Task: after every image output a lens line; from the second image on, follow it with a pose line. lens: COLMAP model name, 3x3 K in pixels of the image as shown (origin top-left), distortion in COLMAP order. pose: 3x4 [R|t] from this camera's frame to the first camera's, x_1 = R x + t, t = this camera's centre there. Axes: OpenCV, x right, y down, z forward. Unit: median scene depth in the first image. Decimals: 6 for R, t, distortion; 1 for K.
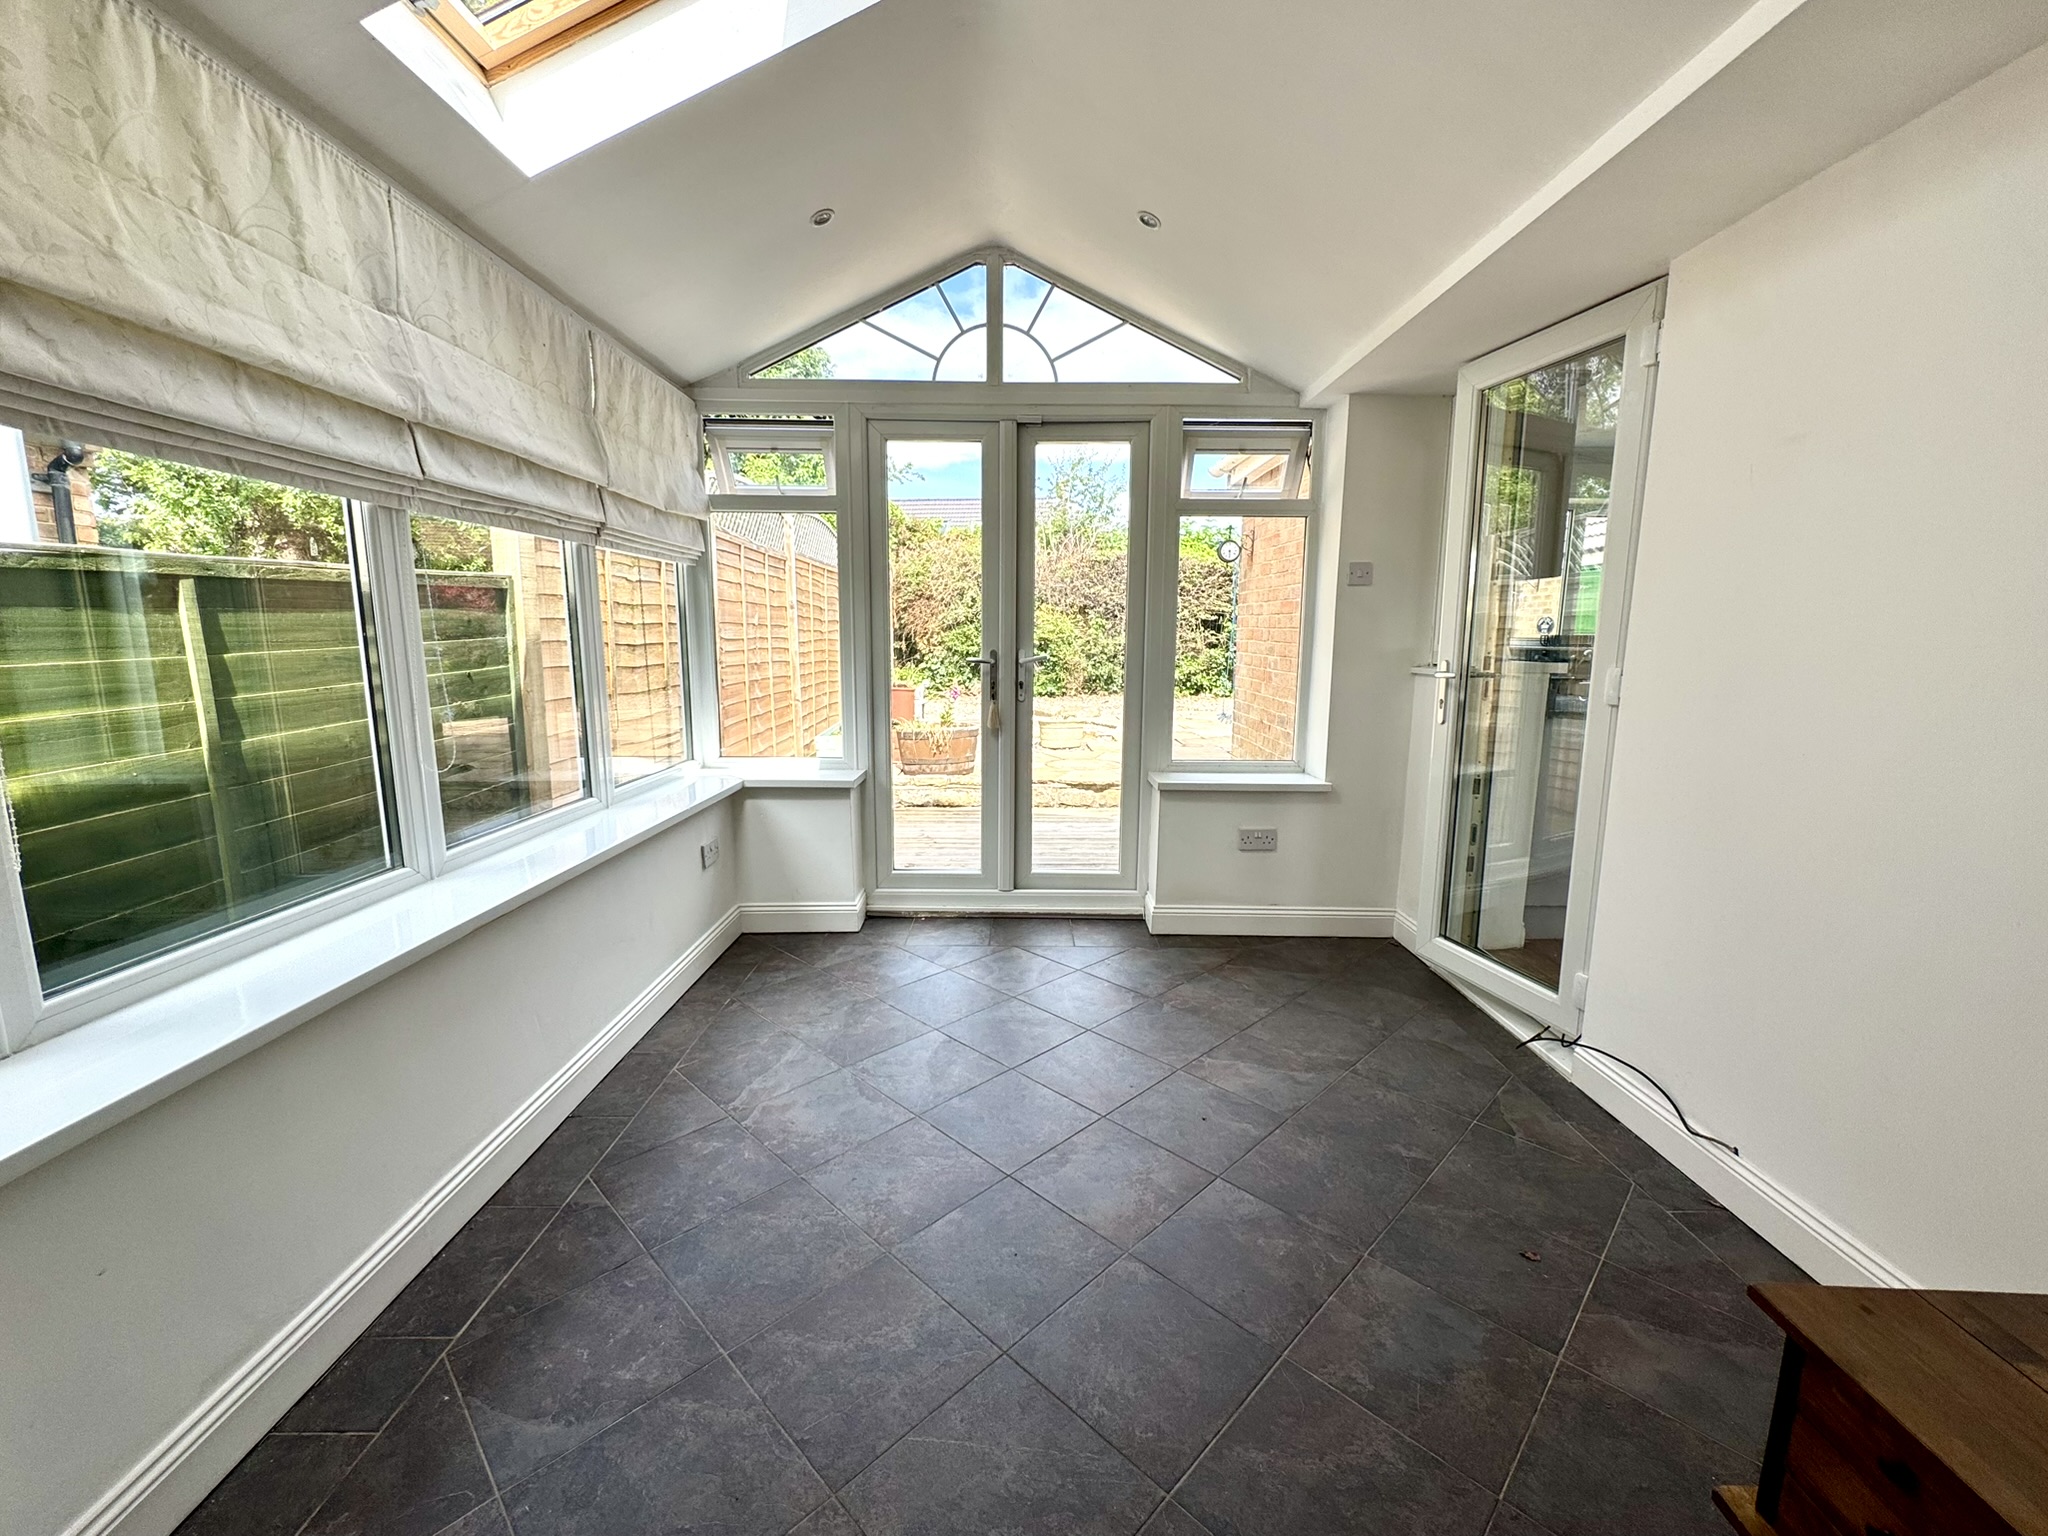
lens RADIAL K [[831.9, 0, 1024.0], [0, 831.9, 768.0], [0, 0, 1]] dist [-0.001994, 0.000398]
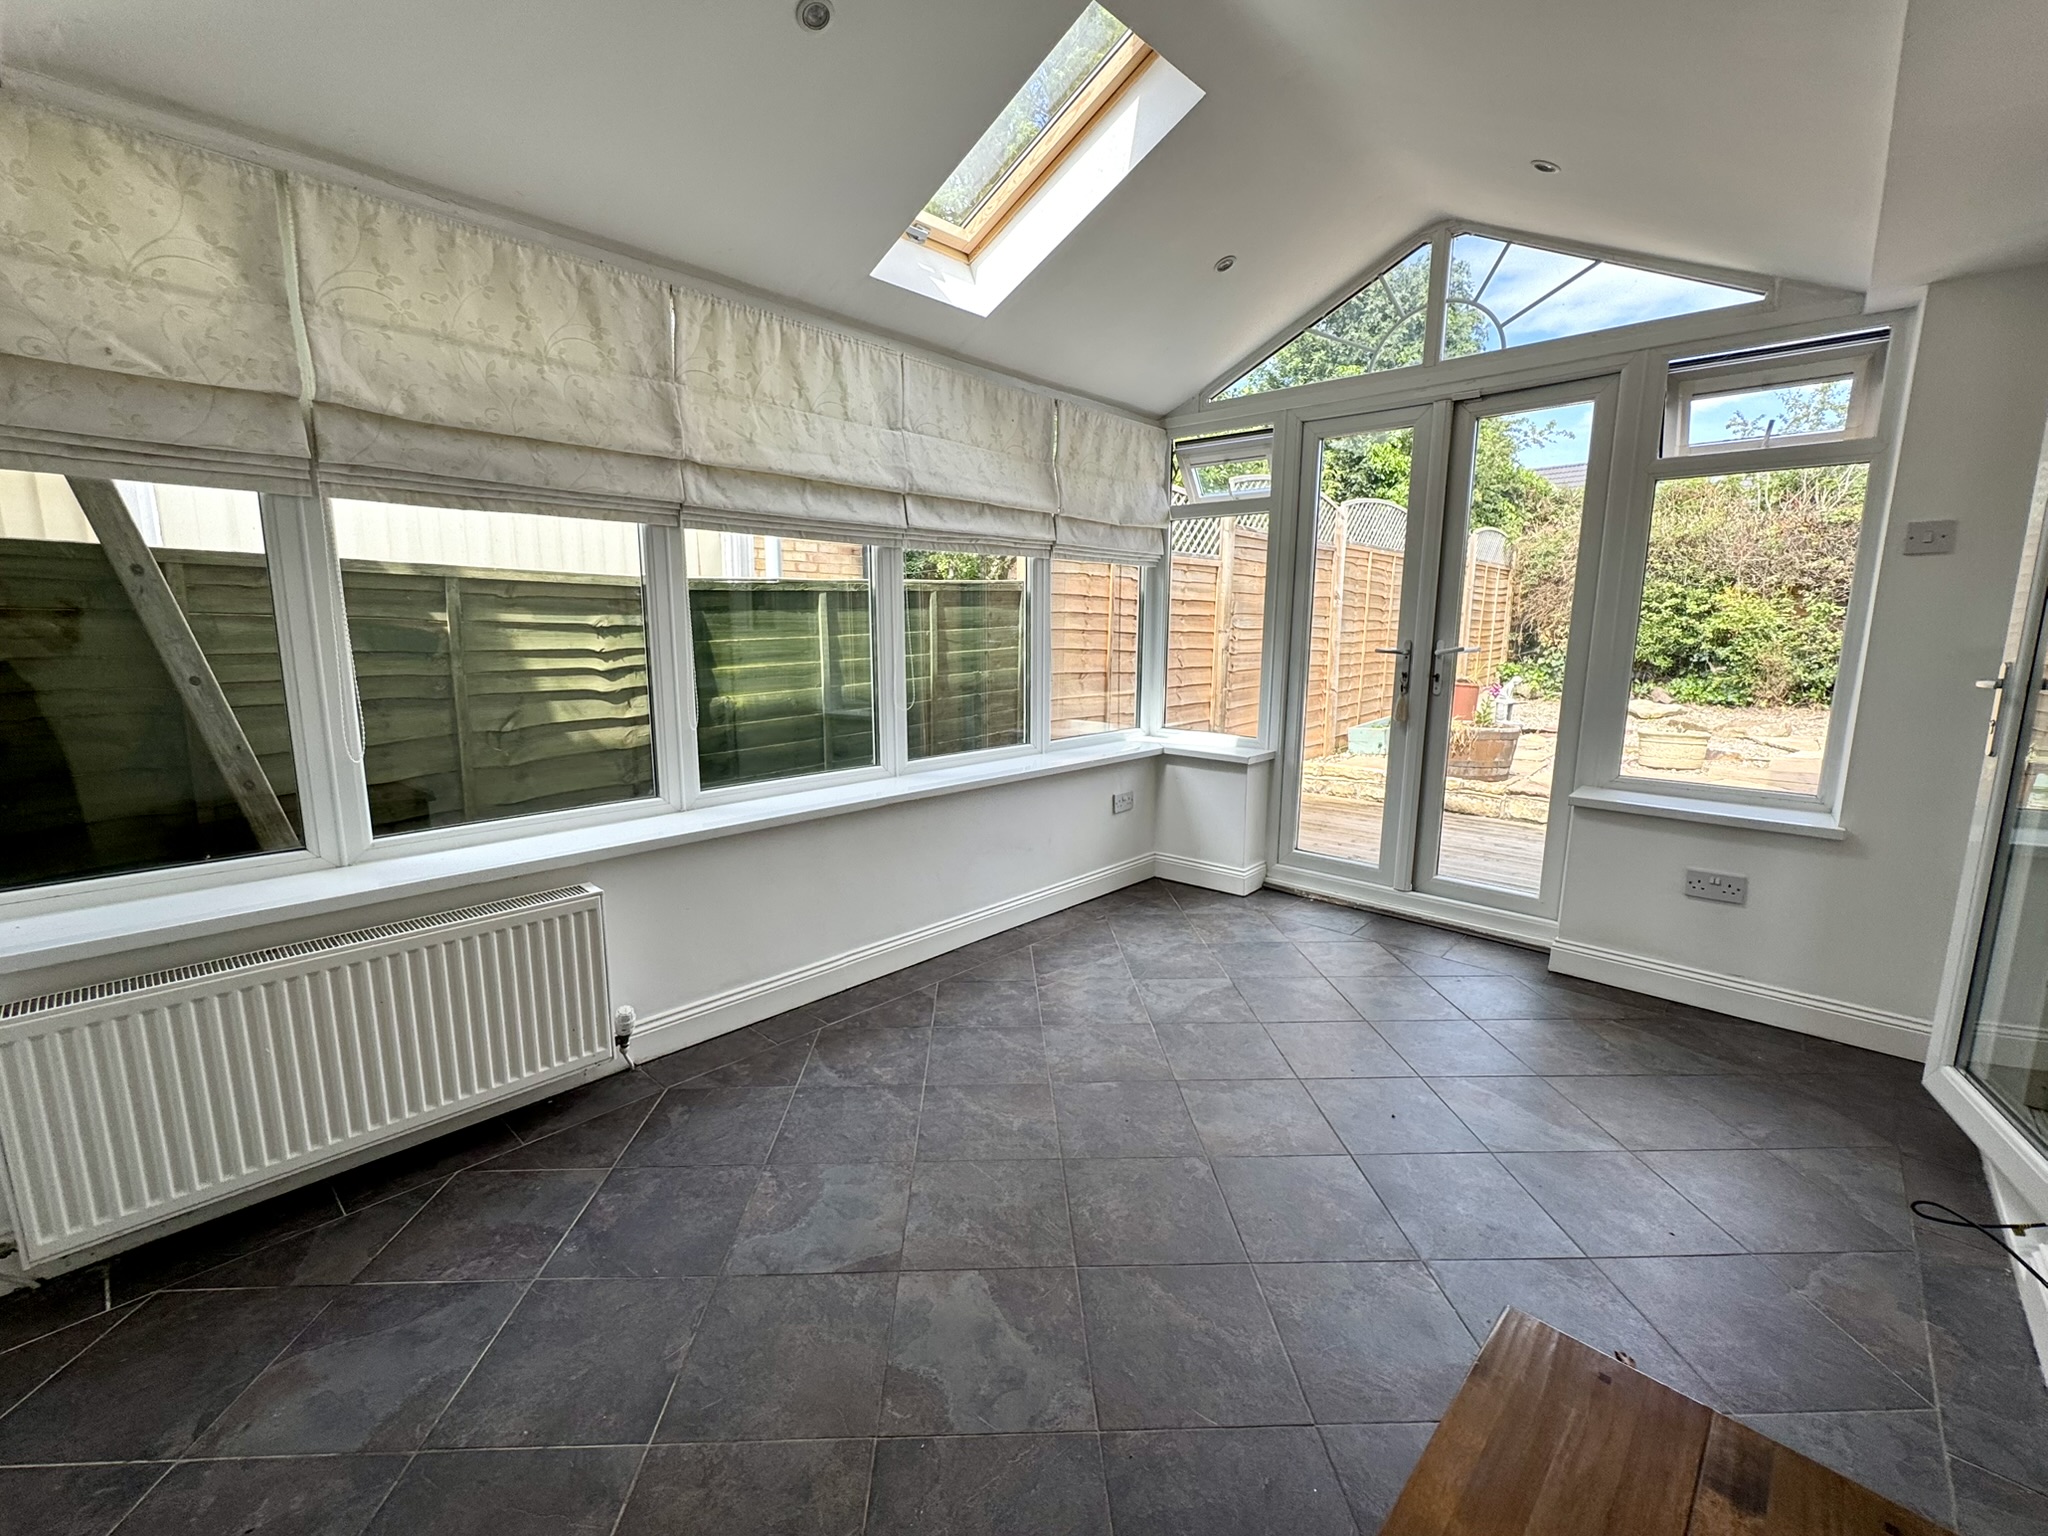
lens RADIAL K [[861.3, 0, 1024.0], [0, 861.3, 768.0], [0, 0, 1]] dist [-0.000621, 0.000053]
pose [[0.734747, 0.111603, -0.669098, 0.338647], [-0.107767, 0.993051, 0.047296, 0.007147], [0.669726, 0.037357, 0.741668, -0.041357]]
